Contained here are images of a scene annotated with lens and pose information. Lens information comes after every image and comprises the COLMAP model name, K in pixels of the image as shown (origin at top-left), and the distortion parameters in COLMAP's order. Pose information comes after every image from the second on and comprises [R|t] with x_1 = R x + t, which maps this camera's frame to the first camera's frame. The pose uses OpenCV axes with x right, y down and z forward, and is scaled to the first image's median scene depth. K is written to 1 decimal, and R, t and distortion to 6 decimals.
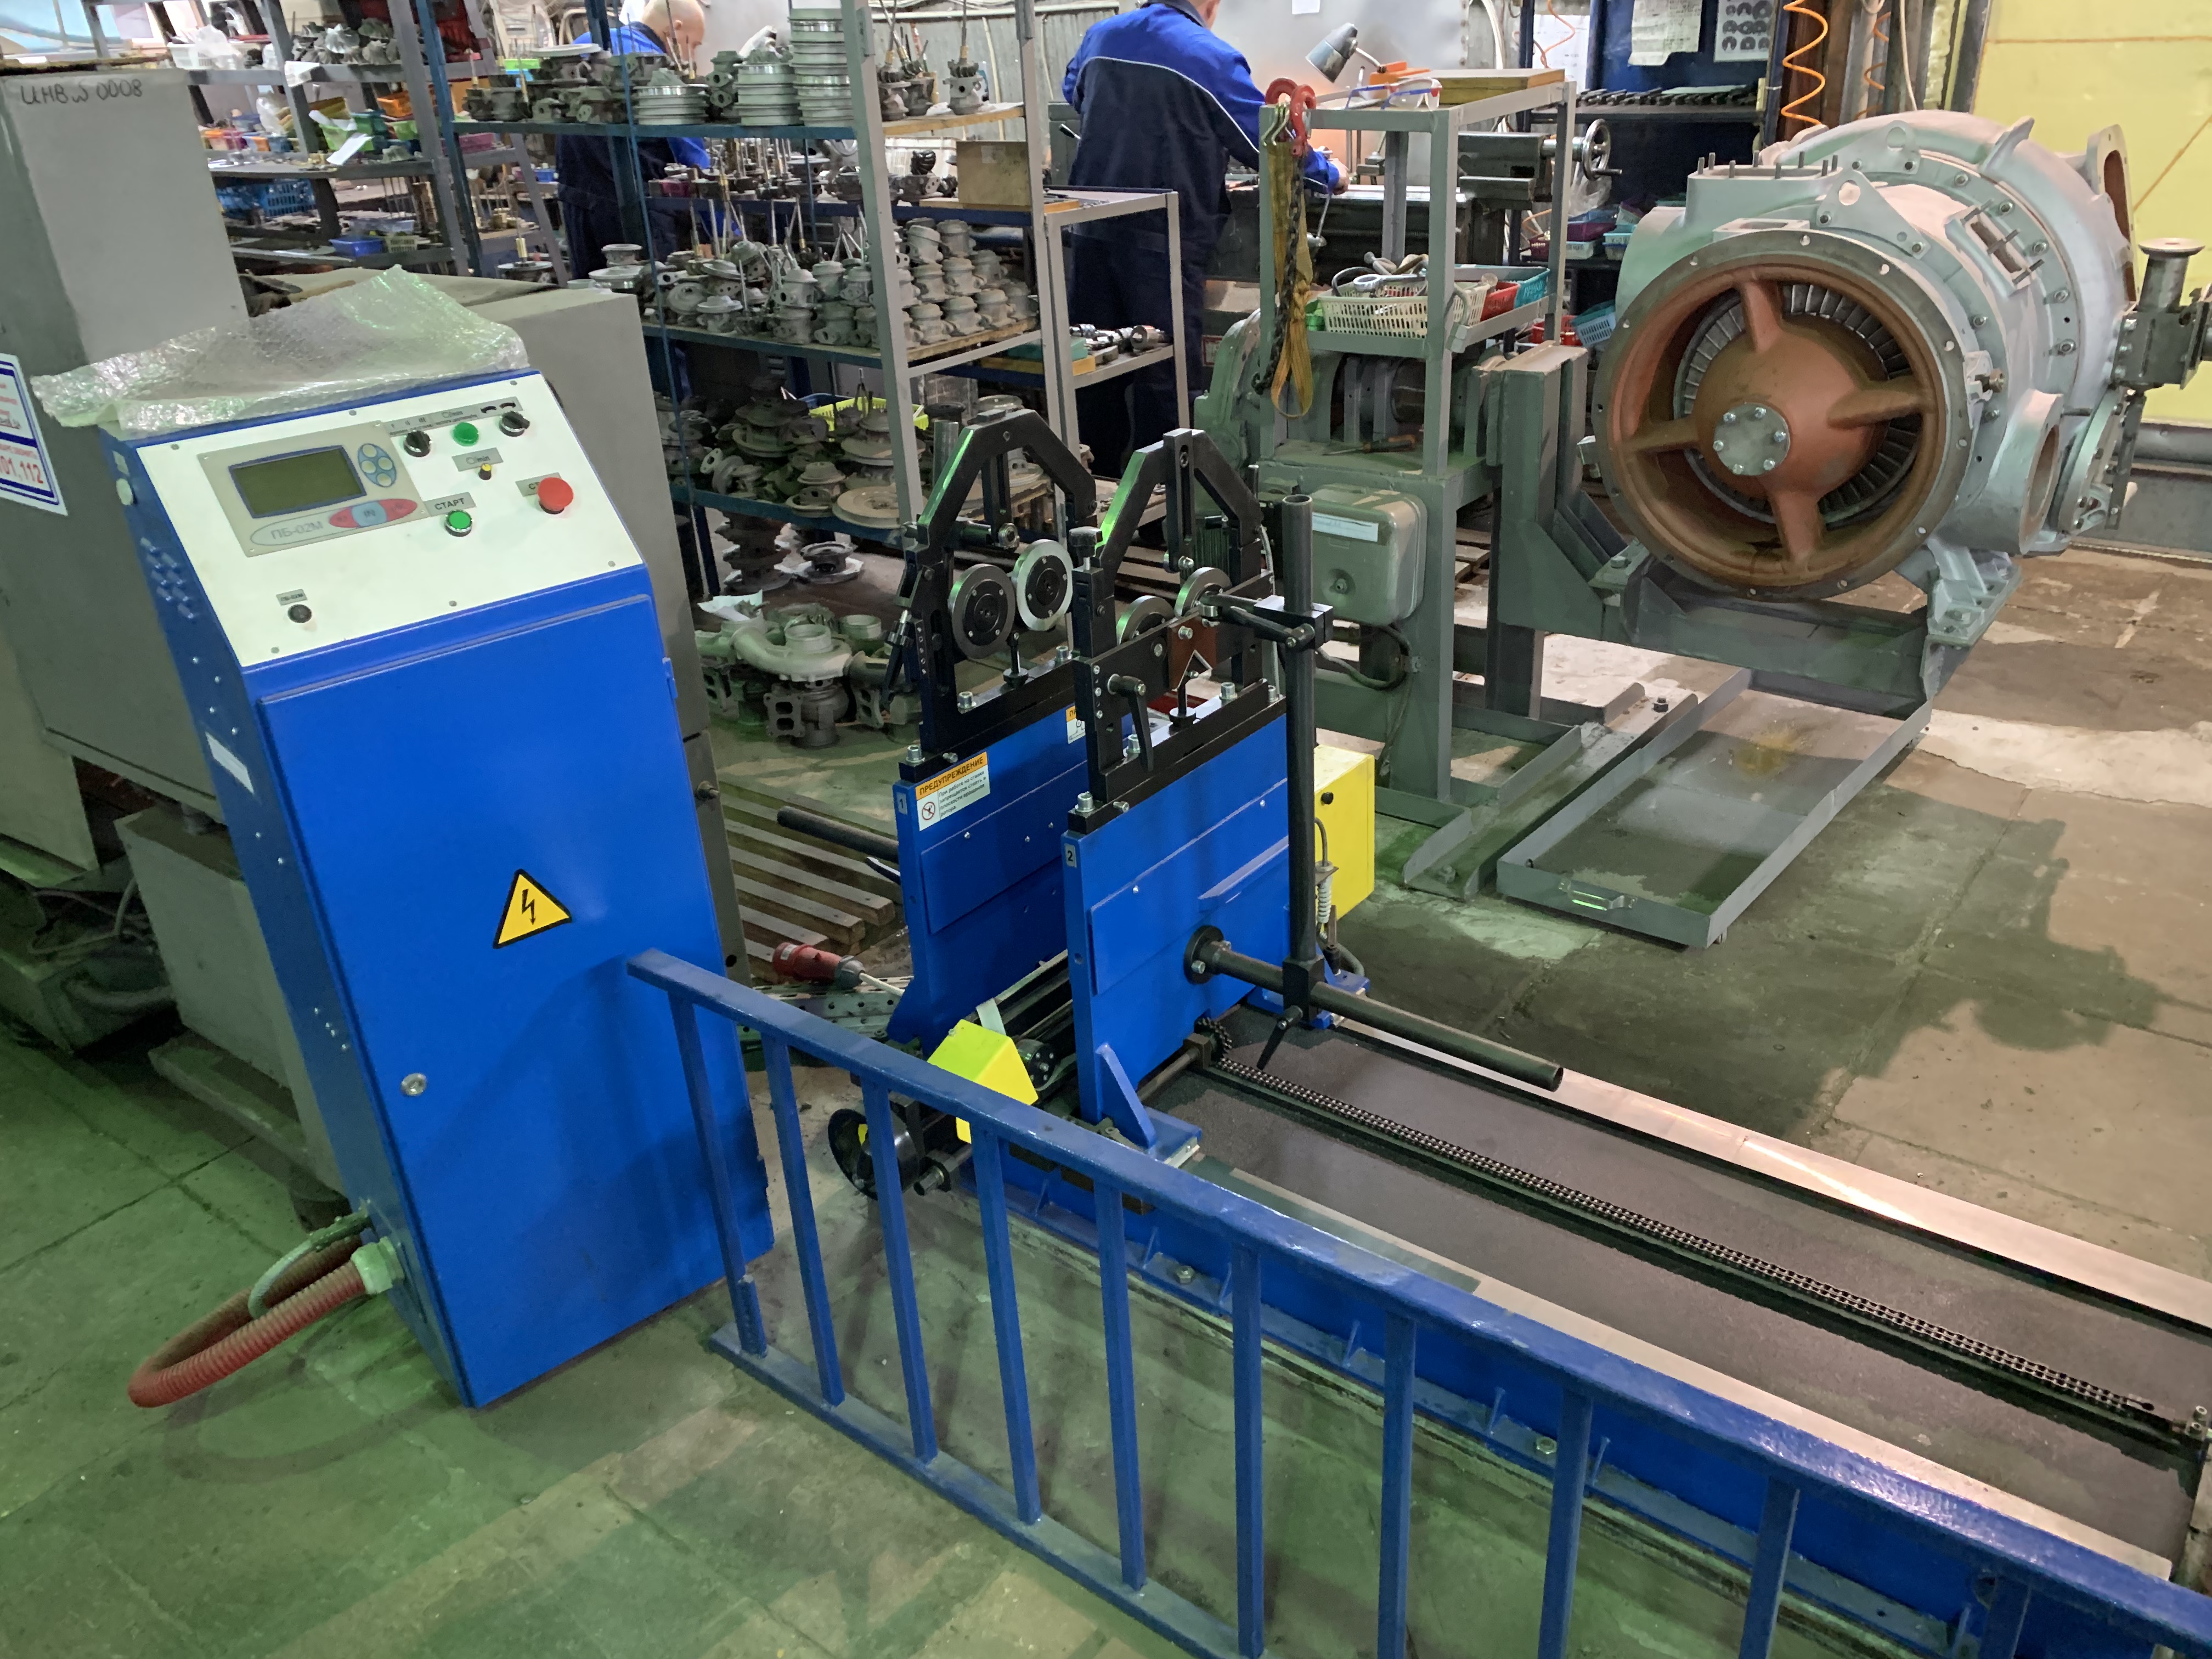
lens RADIAL K [[1681.8, 0, 1113.4], [0, 1681.8, 829.5], [0, 0, 1]] dist [0.009740, -0.008984]
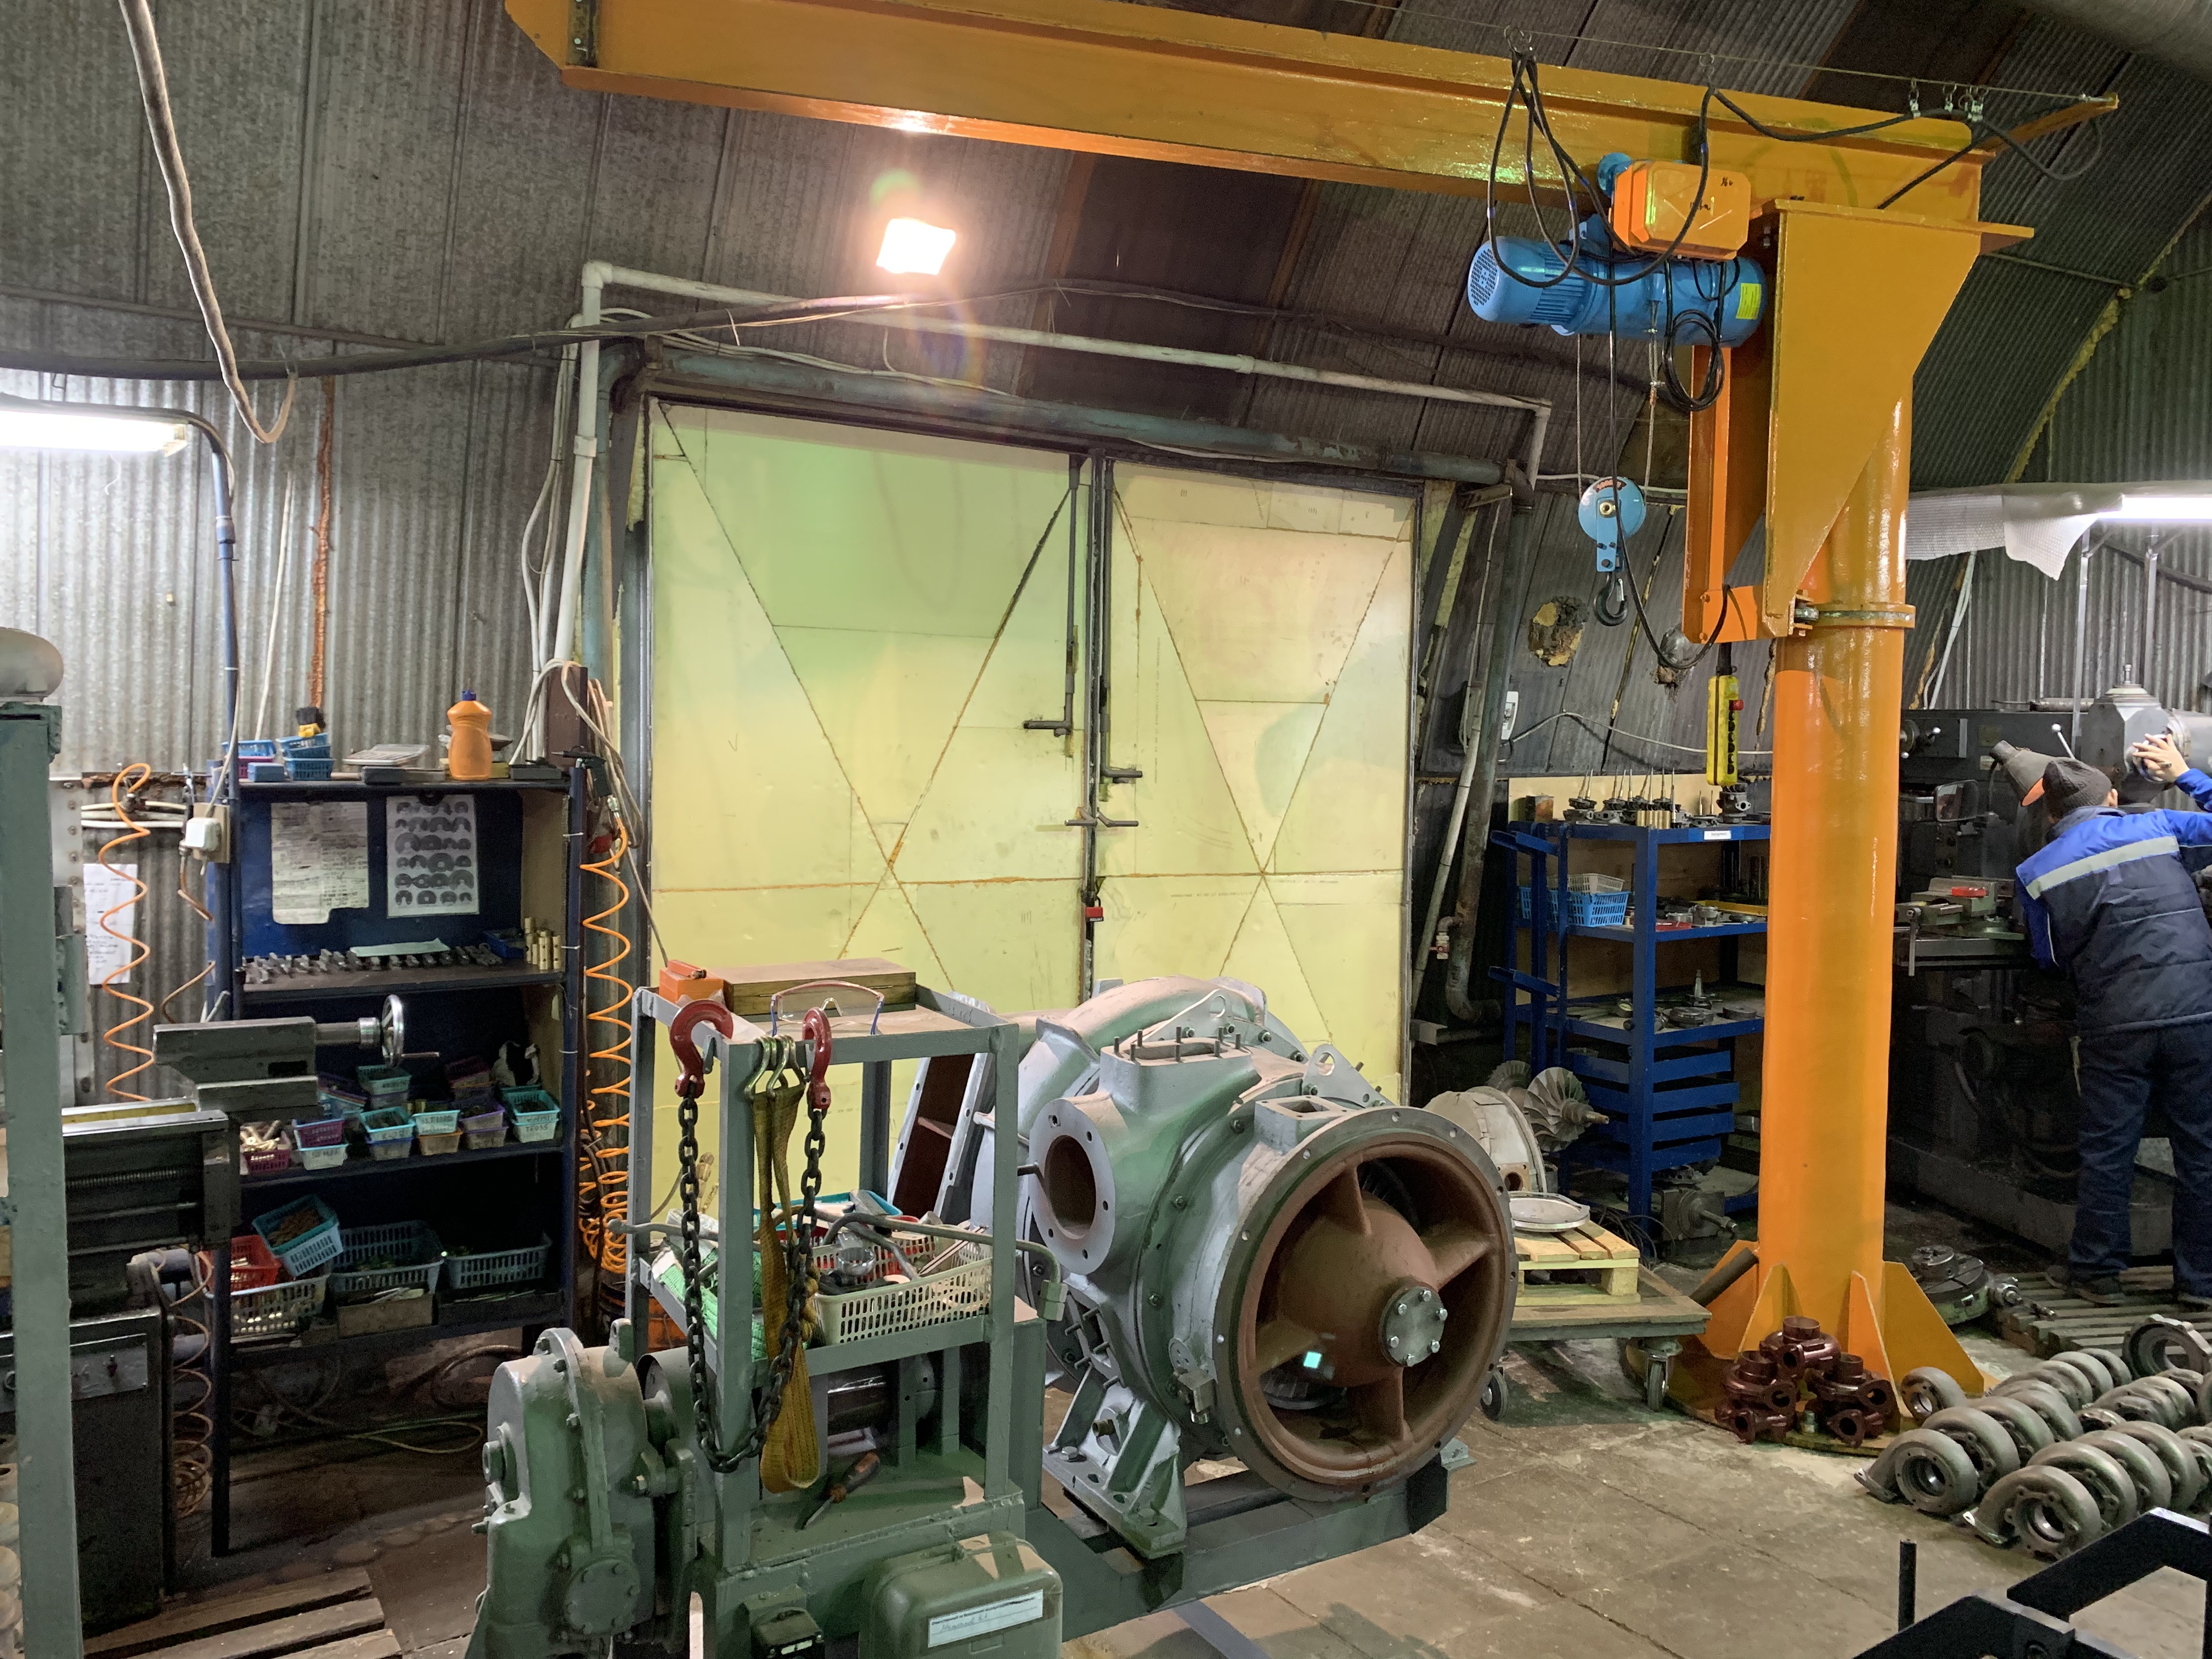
lens RADIAL K [[1681.8, 0, 1107.4], [0, 1681.8, 825.5], [0, 0, 1]] dist [0.009740, -0.008984]
pose [[0.354585, 0.010274, 0.934967, -0.306279], [0.393753, 0.905312, -0.159278, -0.227090], [-0.848073, 0.424624, 0.316965, 0.419885]]
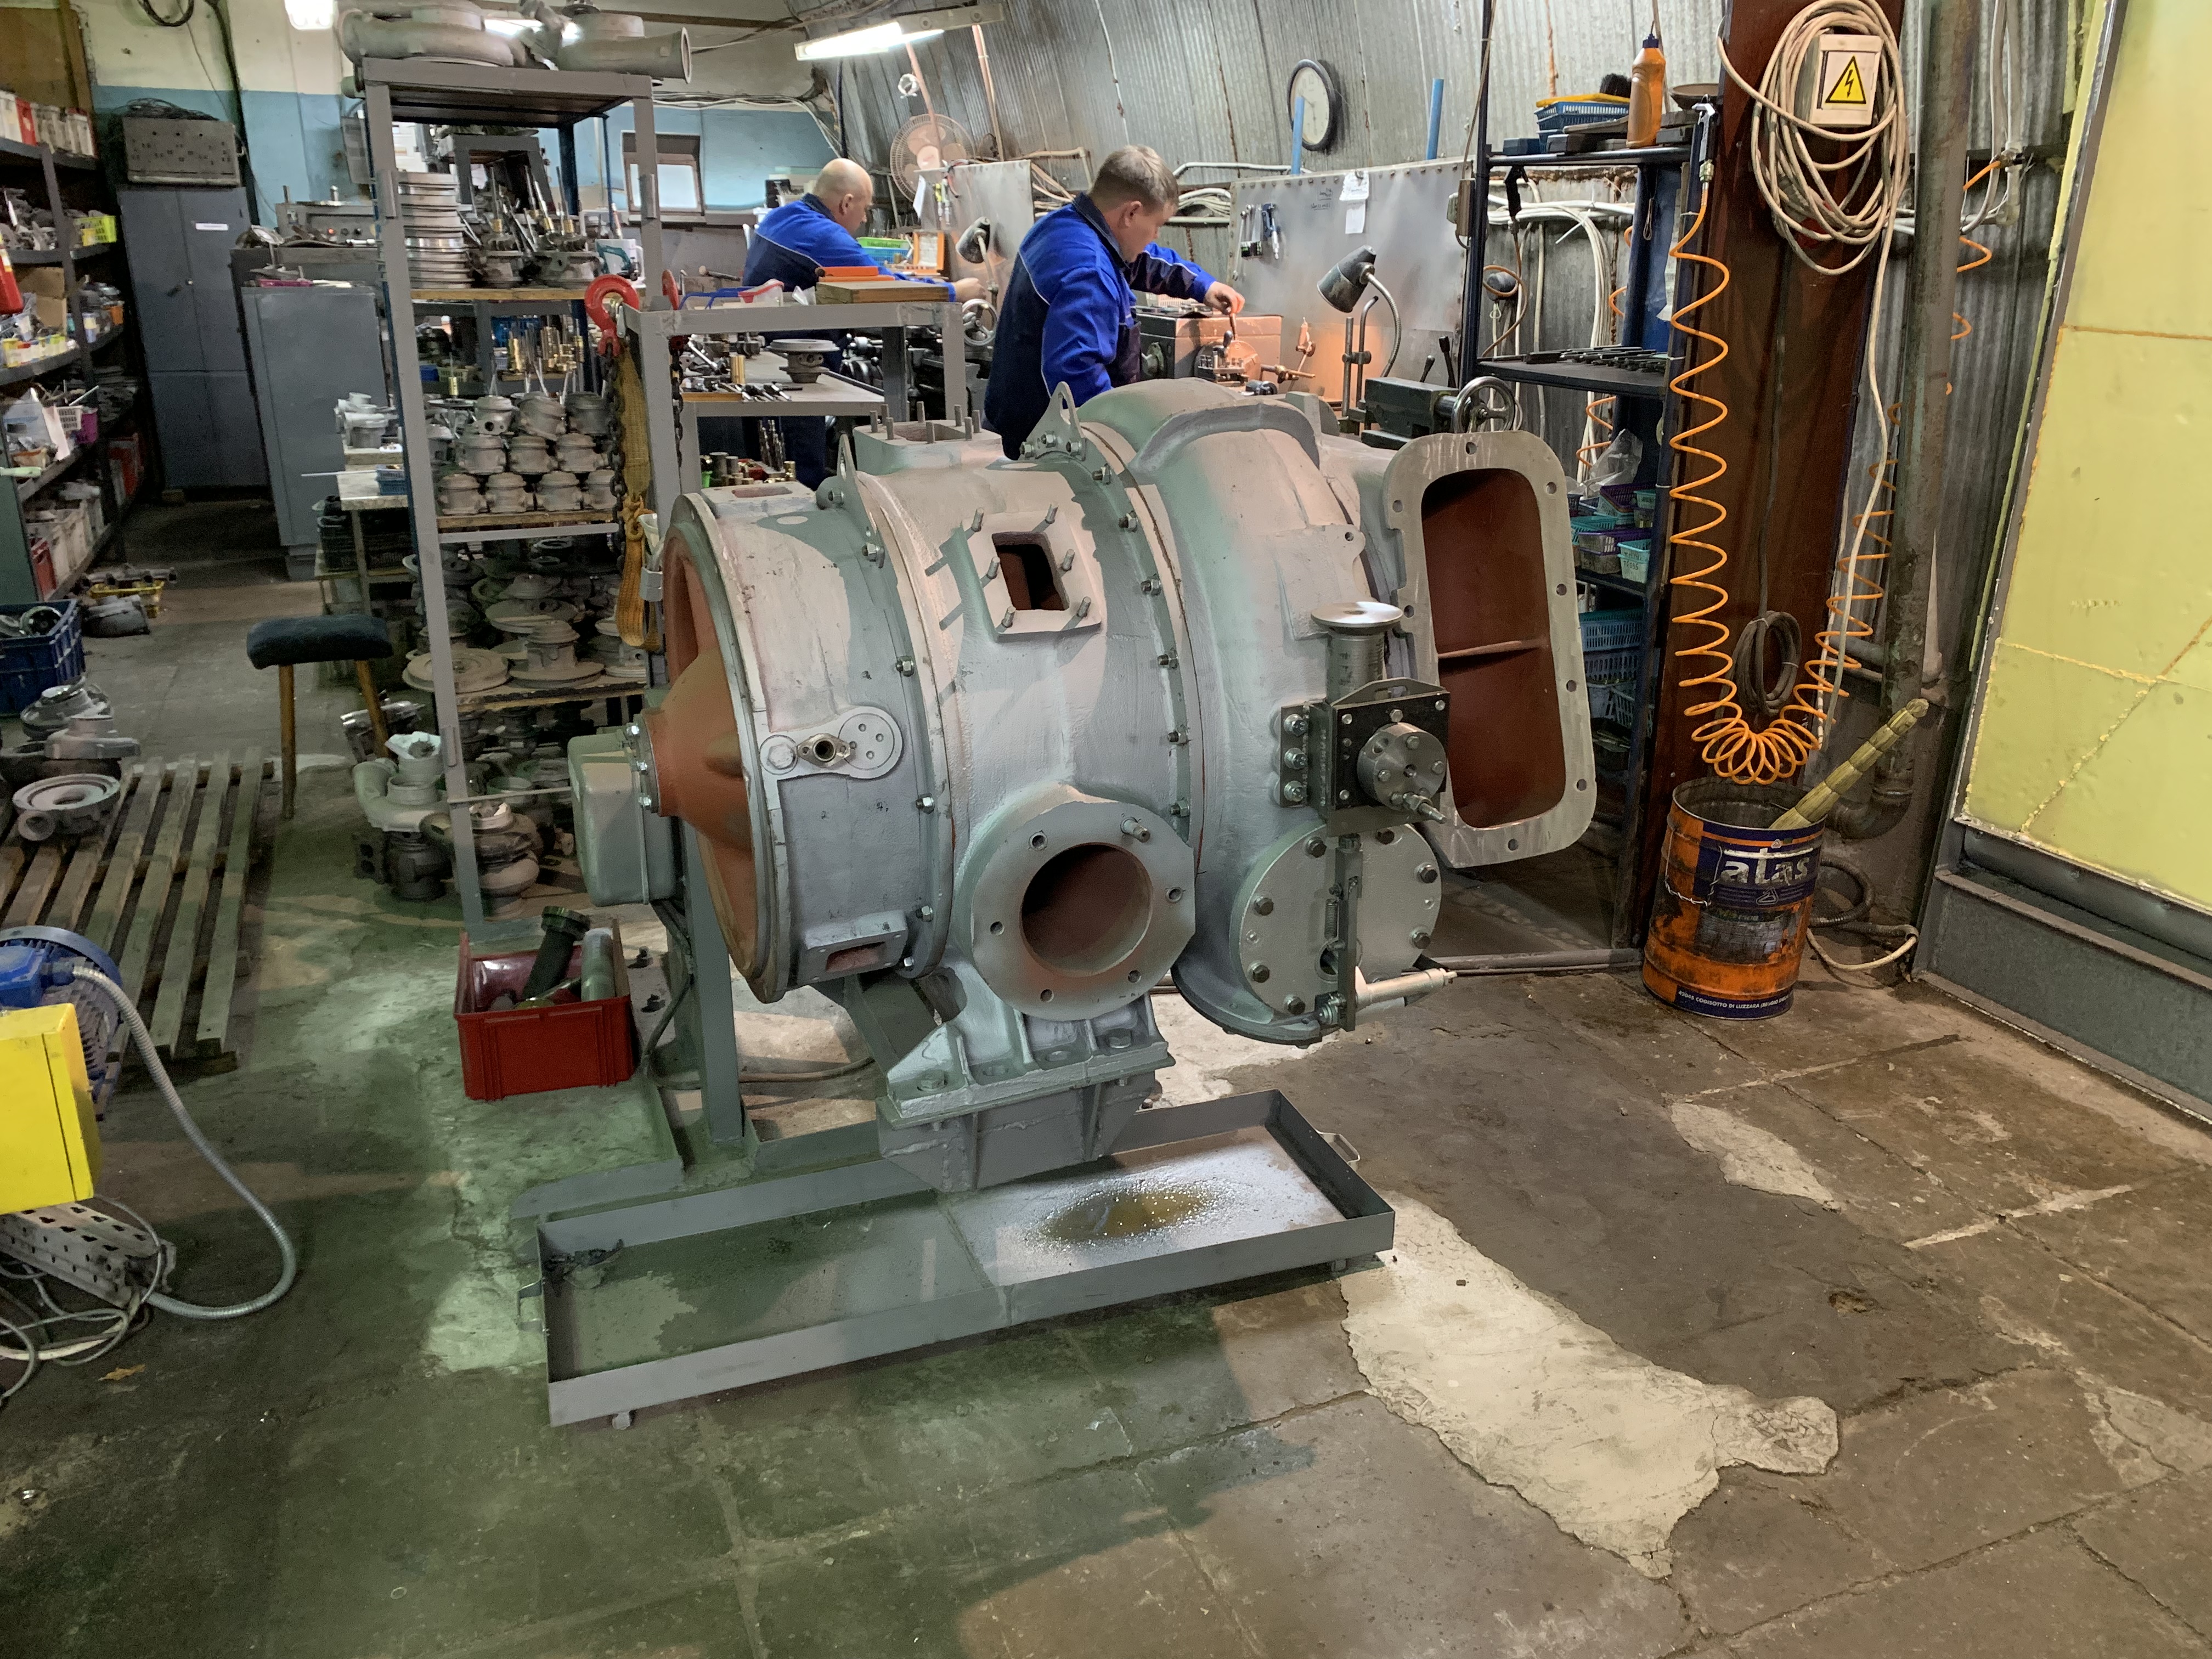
lens RADIAL K [[1681.8, 0, 1099.1], [0, 1681.8, 826.3], [0, 0, 1]] dist [0.009740, -0.008984]
pose [[0.867530, 0.221442, -0.445370, 0.507364], [-0.269704, 0.961789, -0.047142, -0.129137], [0.417913, 0.161015, 0.894105, 0.246572]]
